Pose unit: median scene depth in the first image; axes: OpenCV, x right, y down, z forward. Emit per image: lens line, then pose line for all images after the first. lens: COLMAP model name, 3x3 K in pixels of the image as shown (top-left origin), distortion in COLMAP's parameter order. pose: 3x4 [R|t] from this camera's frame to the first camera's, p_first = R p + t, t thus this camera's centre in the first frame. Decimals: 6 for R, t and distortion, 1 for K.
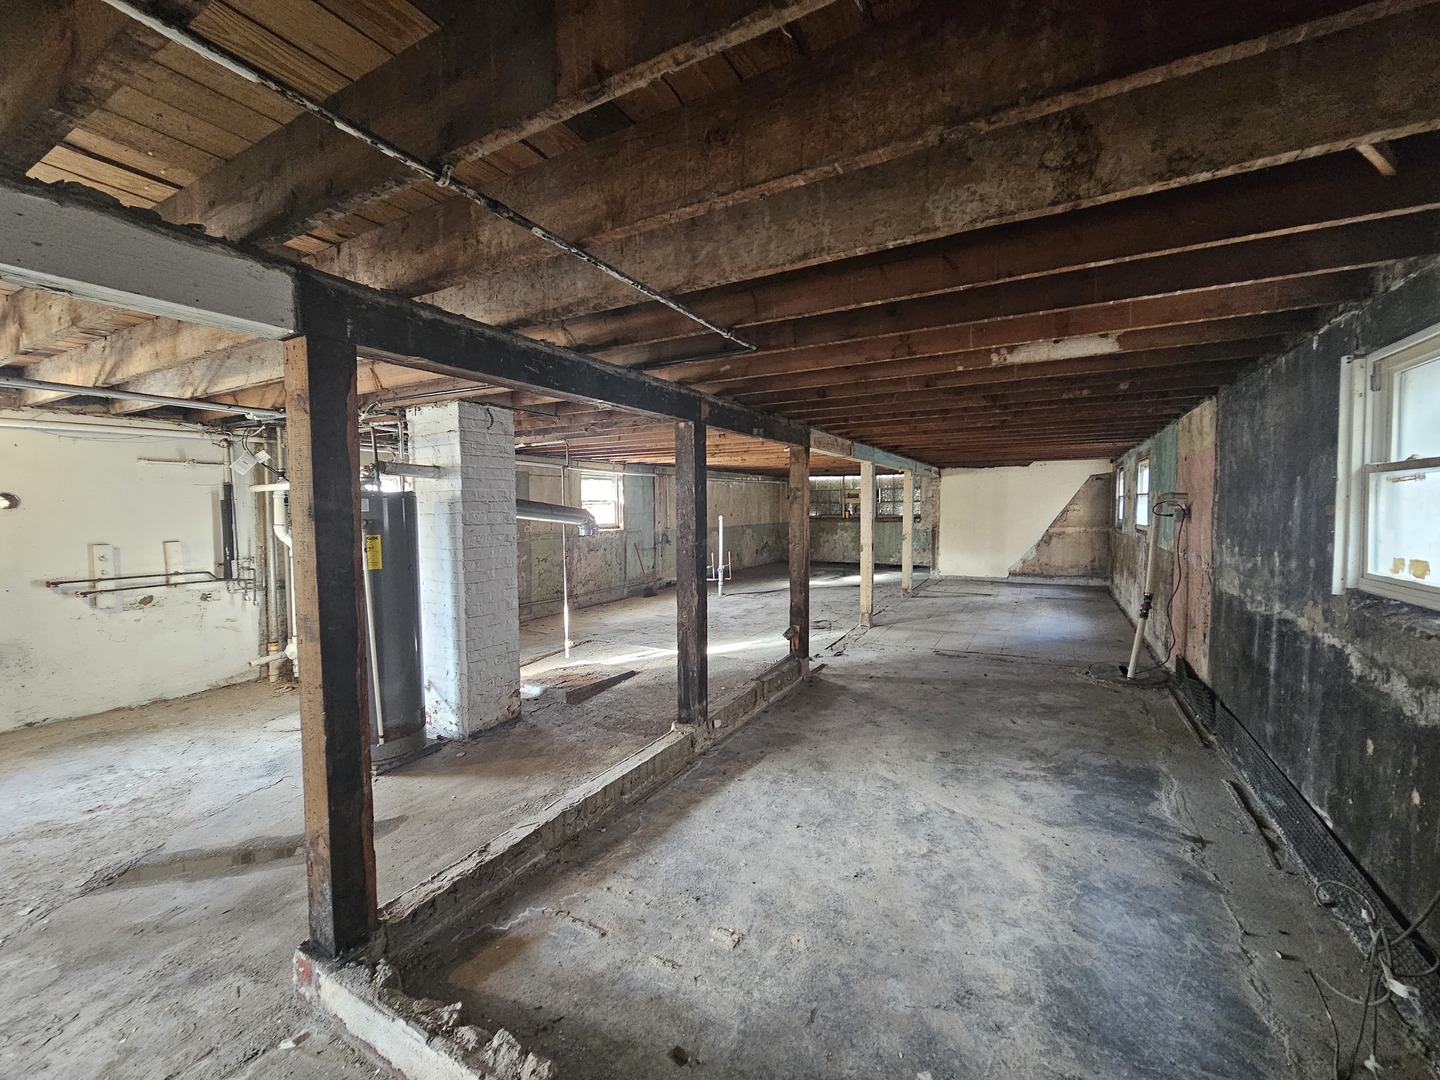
lens RADIAL K [[590.5, 0, 721.4], [0, 590.5, 537.1], [0, 0, 1]] dist [-0.007609, 0.003652]
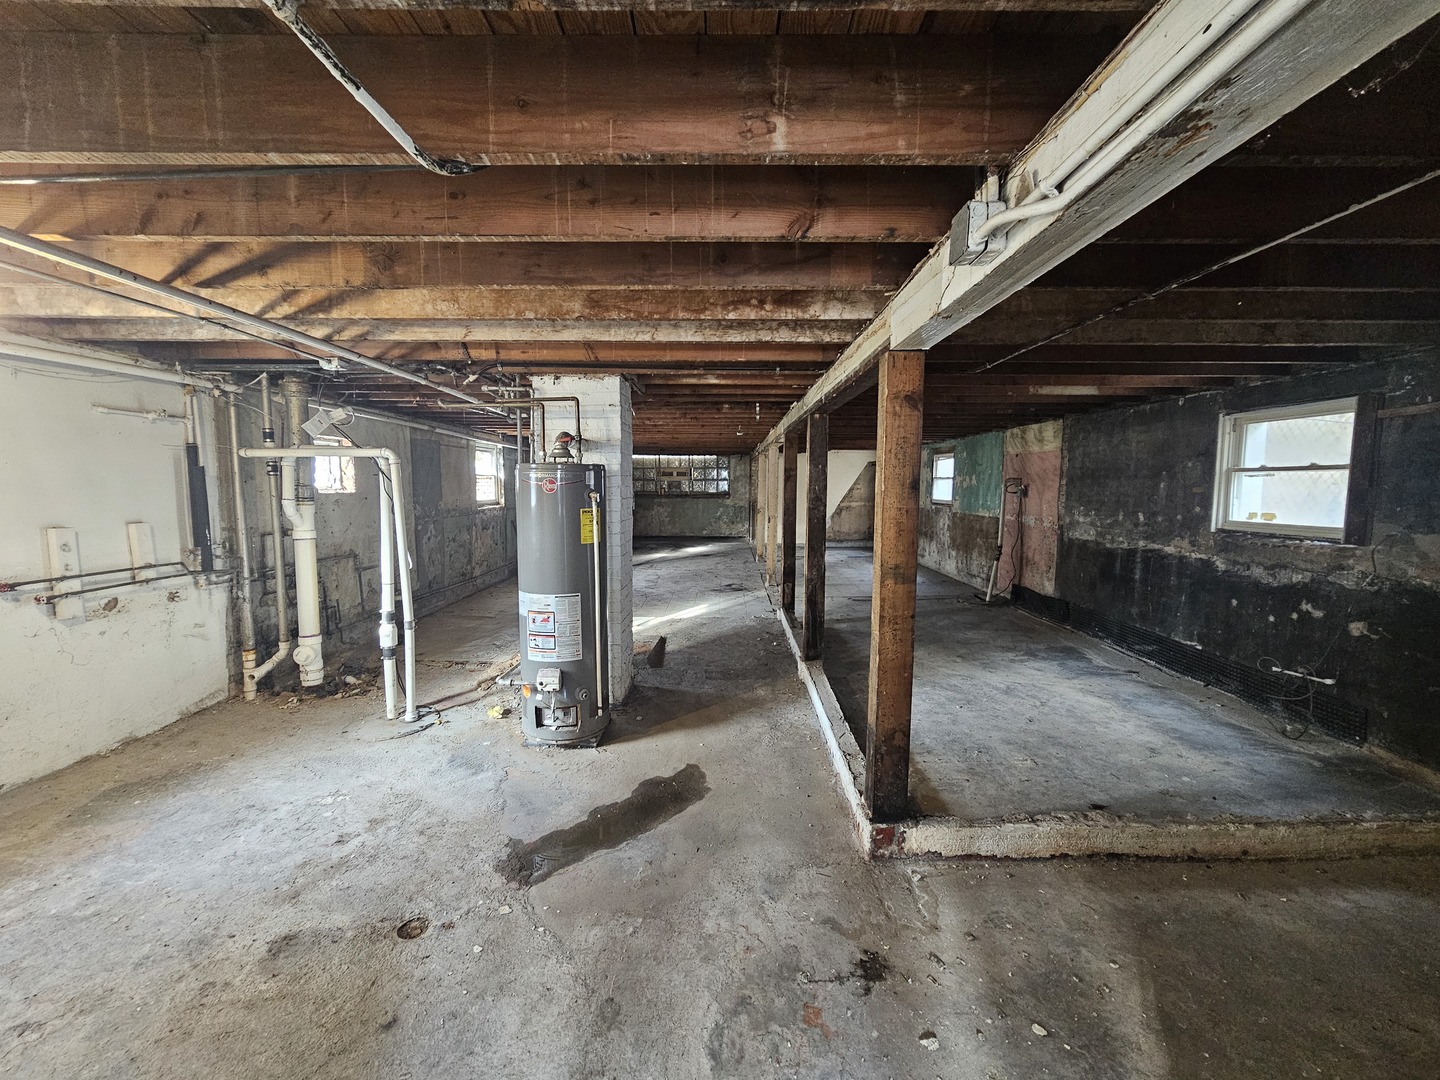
lens RADIAL K [[590.5, 0, 719.7], [0, 590.5, 537.1], [0, 0, 1]] dist [-0.007609, 0.003652]
pose [[0.878100, -0.031235, 0.477456, -0.880531], [0.012787, 0.999042, 0.041840, 0.006108], [-0.478306, -0.030635, 0.877659, 0.022632]]
